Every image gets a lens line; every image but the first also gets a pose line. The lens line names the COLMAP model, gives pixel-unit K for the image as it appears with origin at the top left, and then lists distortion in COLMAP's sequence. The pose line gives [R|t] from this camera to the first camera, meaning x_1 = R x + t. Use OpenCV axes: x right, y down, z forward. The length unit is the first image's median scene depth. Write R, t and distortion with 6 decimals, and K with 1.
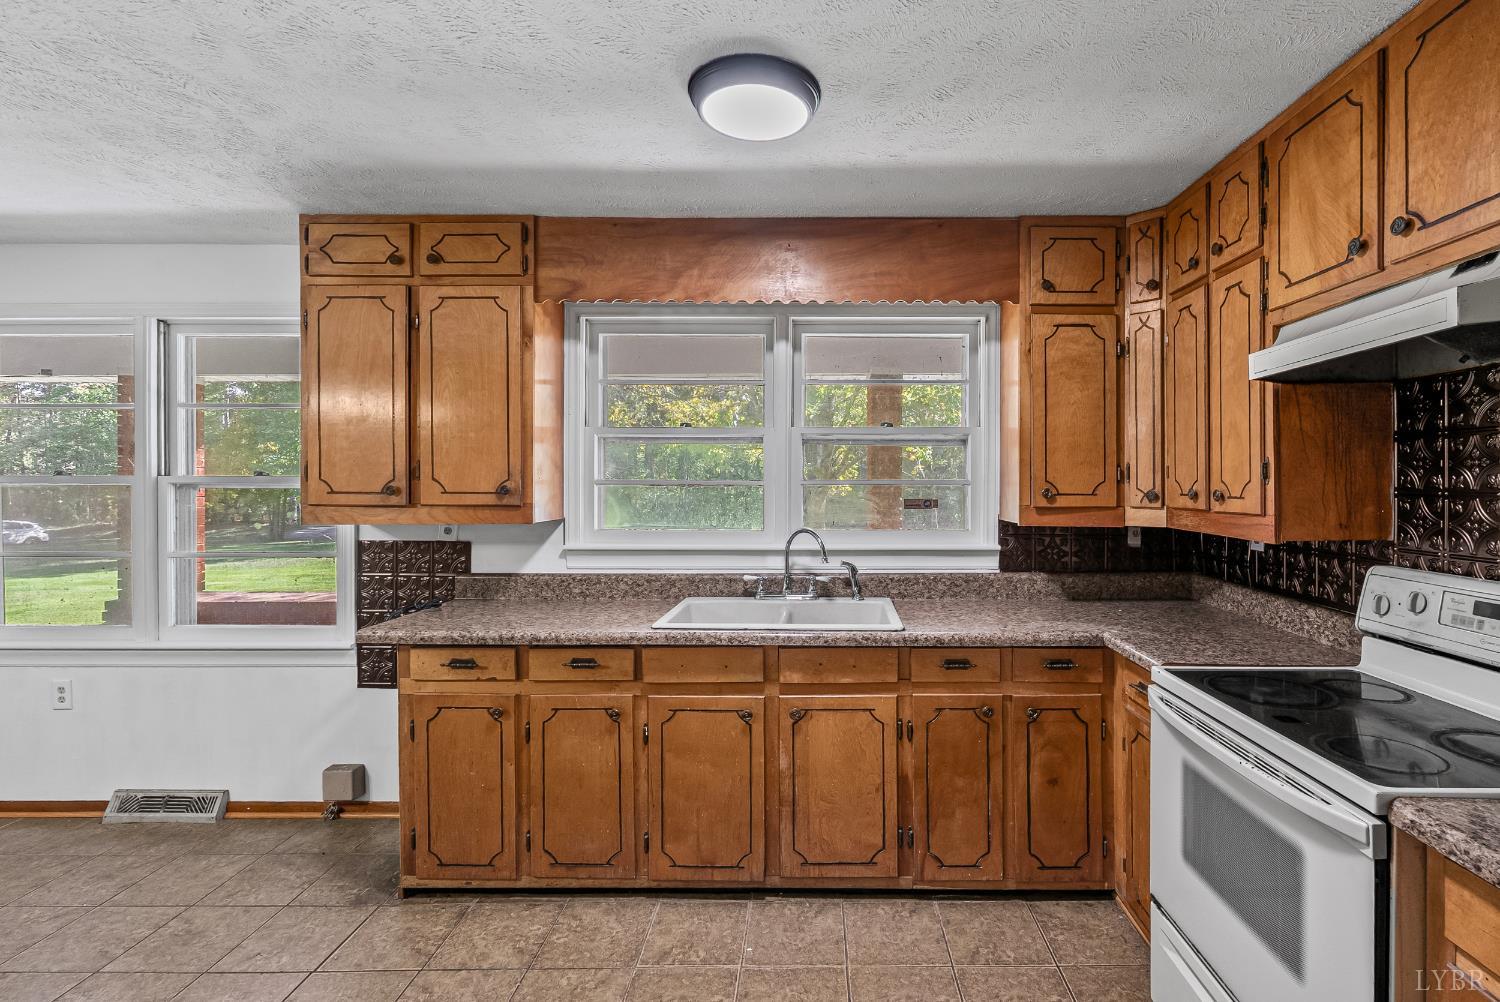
lens RADIAL K [[669.0, 0, 772.1], [0, 669.0, 485.8], [0, 0, 1]] dist [-0.002665, -0.000468]
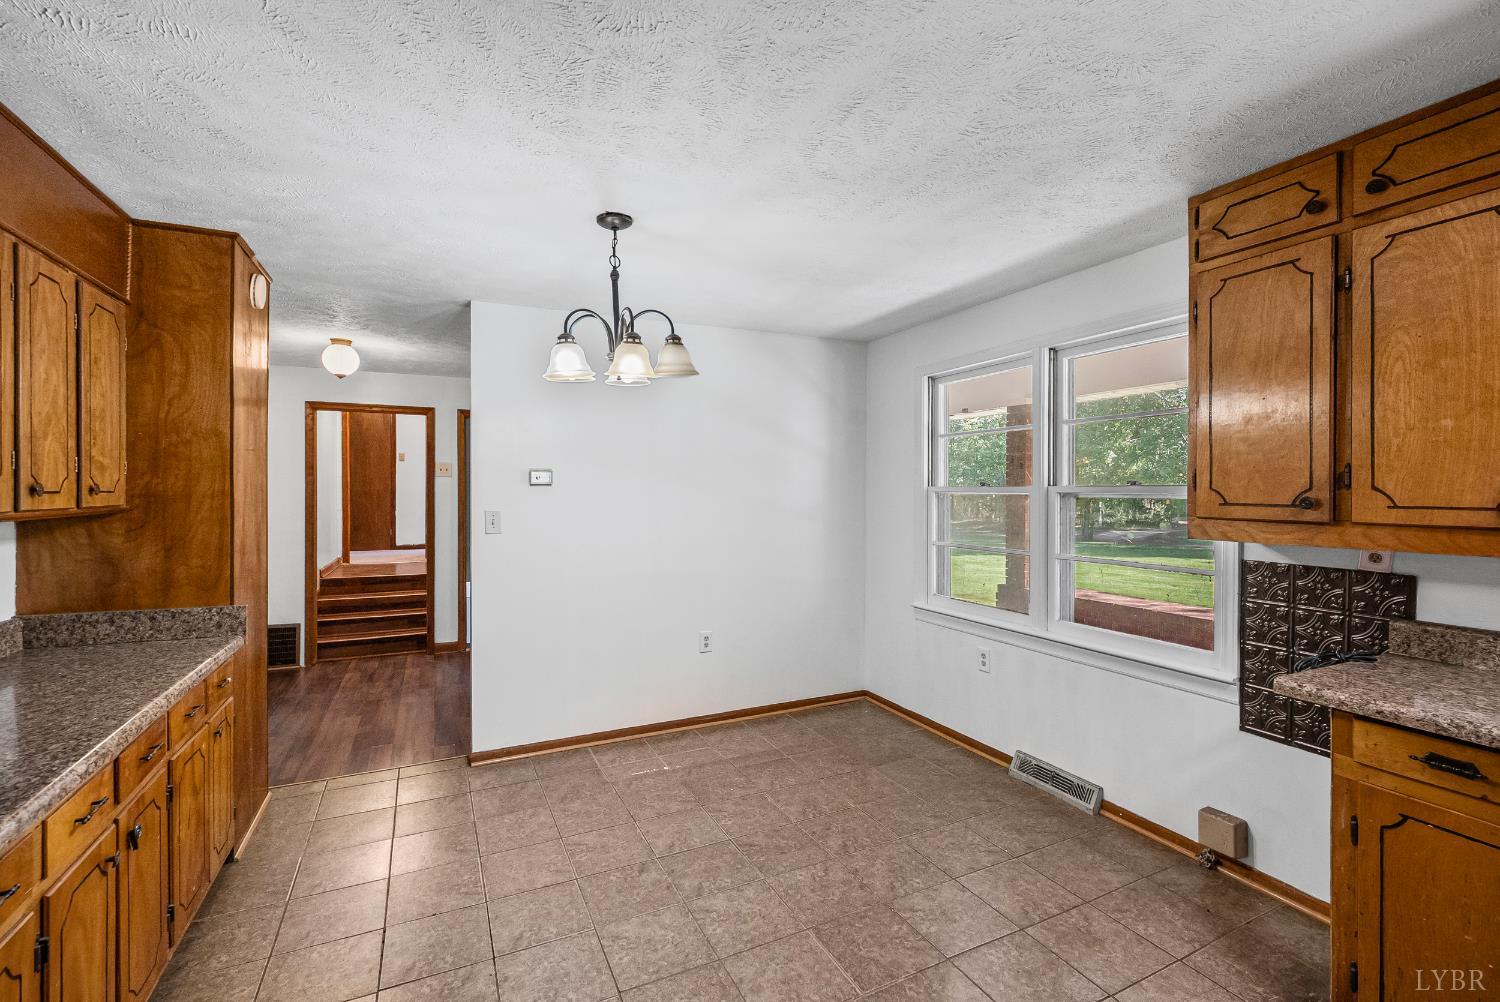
lens RADIAL K [[669.0, 0, 743.4], [0, 669.0, 492.6], [0, 0, 1]] dist [-0.002665, -0.000468]
pose [[0.416837, 0.002448, -0.908978, -0.127335], [-0.005667, 0.999984, 0.000095, -0.001338], [0.908964, 0.005112, 0.416844, 0.067234]]
